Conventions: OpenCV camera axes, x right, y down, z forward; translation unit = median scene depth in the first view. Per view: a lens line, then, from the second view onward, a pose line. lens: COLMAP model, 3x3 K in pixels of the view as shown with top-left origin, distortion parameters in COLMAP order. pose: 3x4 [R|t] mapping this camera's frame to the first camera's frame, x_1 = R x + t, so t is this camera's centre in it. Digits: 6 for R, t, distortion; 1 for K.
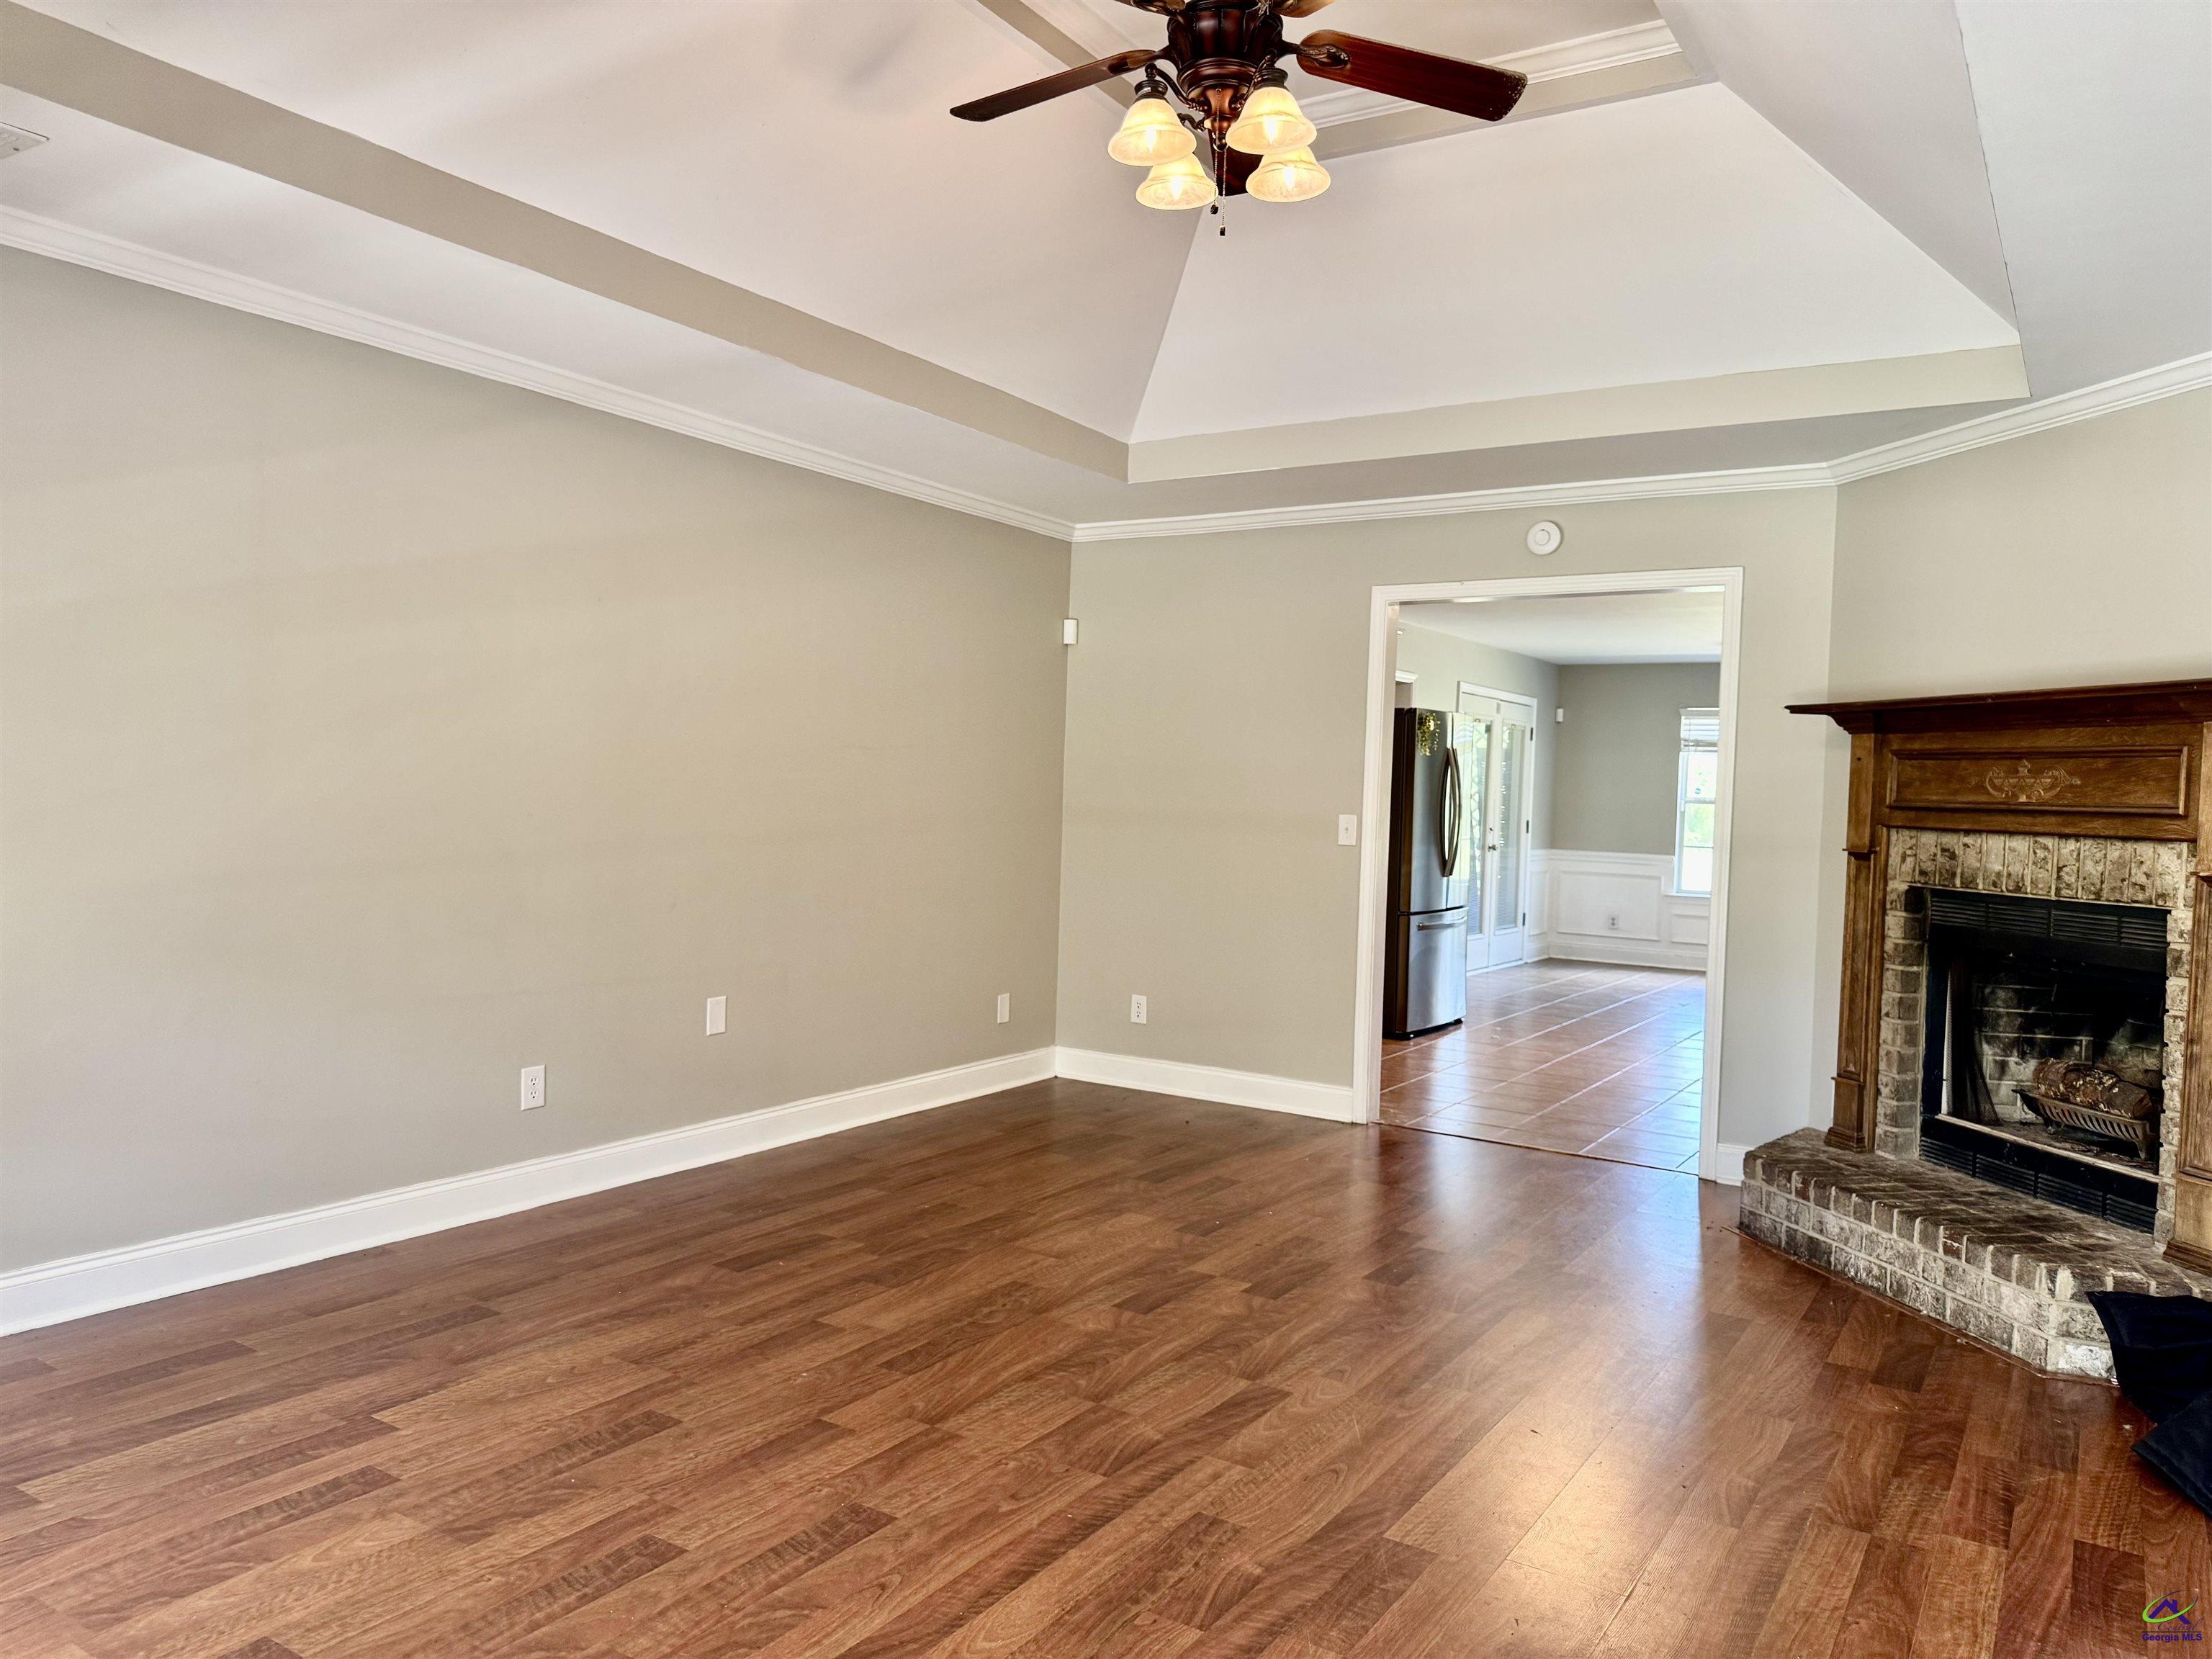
lens RADIAL K [[1537.4, 0, 1094.3], [0, 1537.4, 832.5], [0, 0, 1]] dist [0.065295, 0.000915]
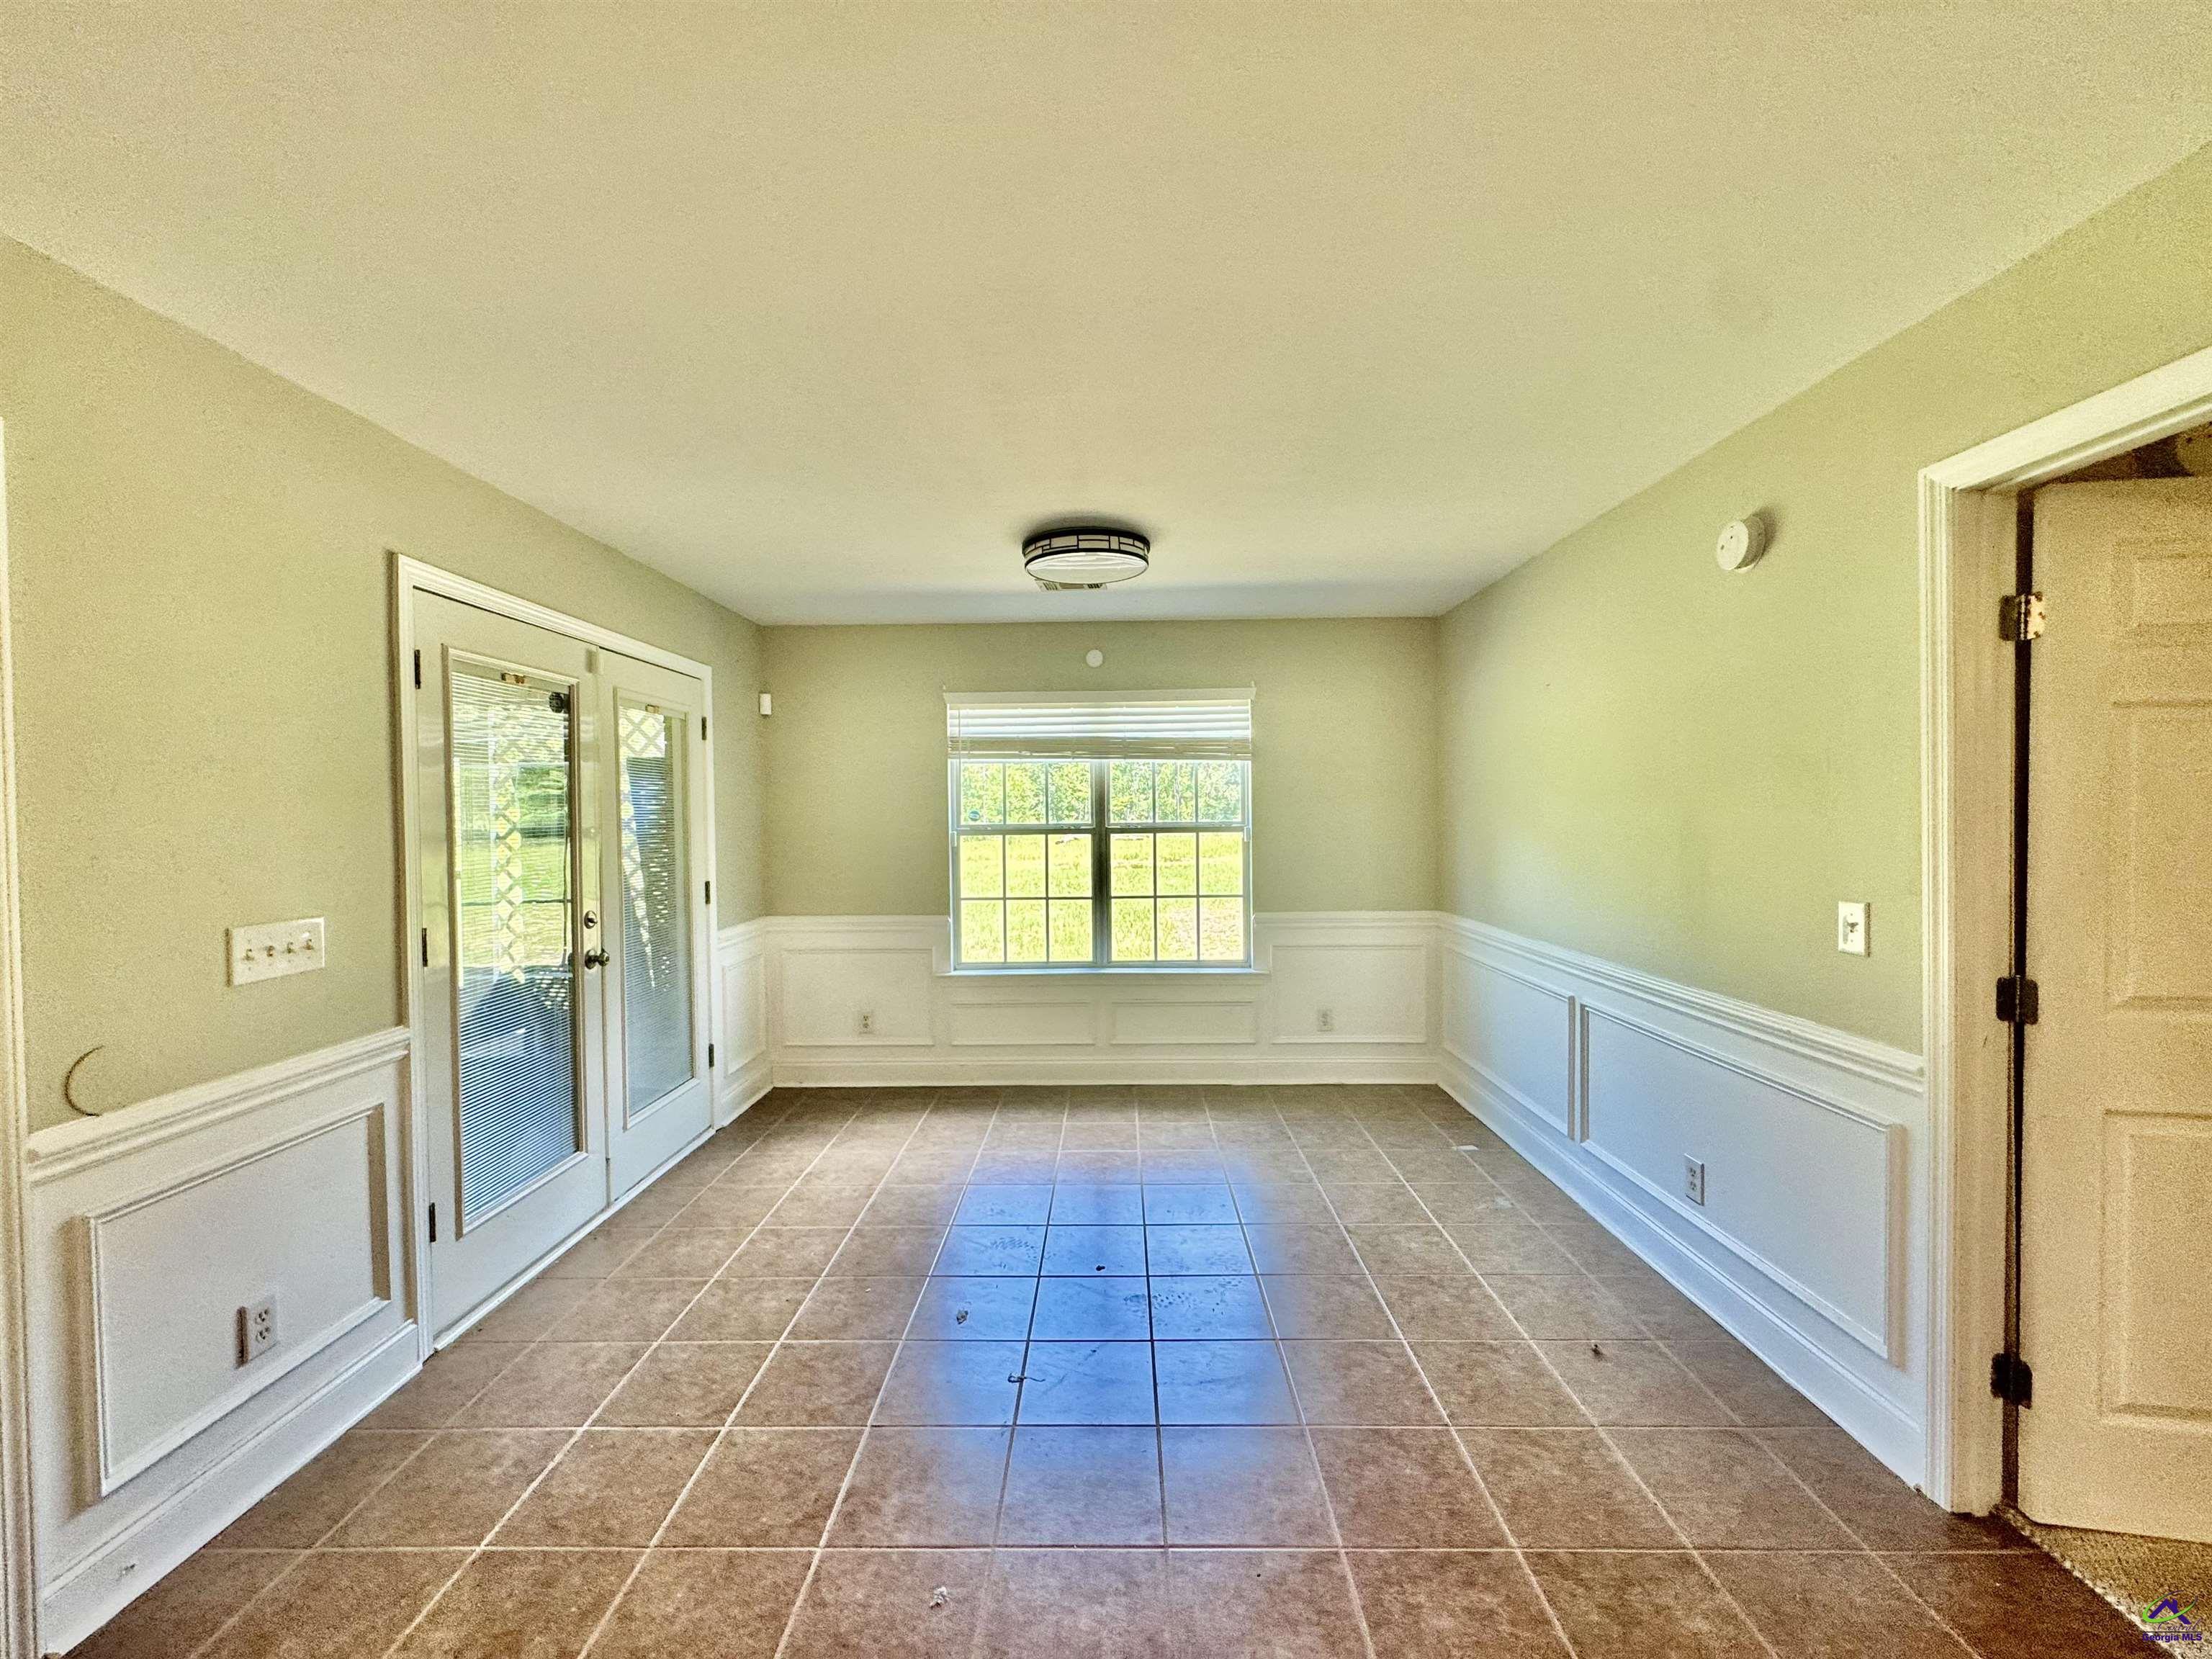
lens RADIAL K [[885.8, 0, 1100.2], [0, 885.8, 830.9], [0, 0, 1]] dist [-0.000669, 0.000000]
pose [[0.846458, -0.057429, 0.529349, 0.231373], [0.057171, 0.998222, 0.016877, -0.023100], [-0.529377, 0.015977, 0.848236, 0.646544]]
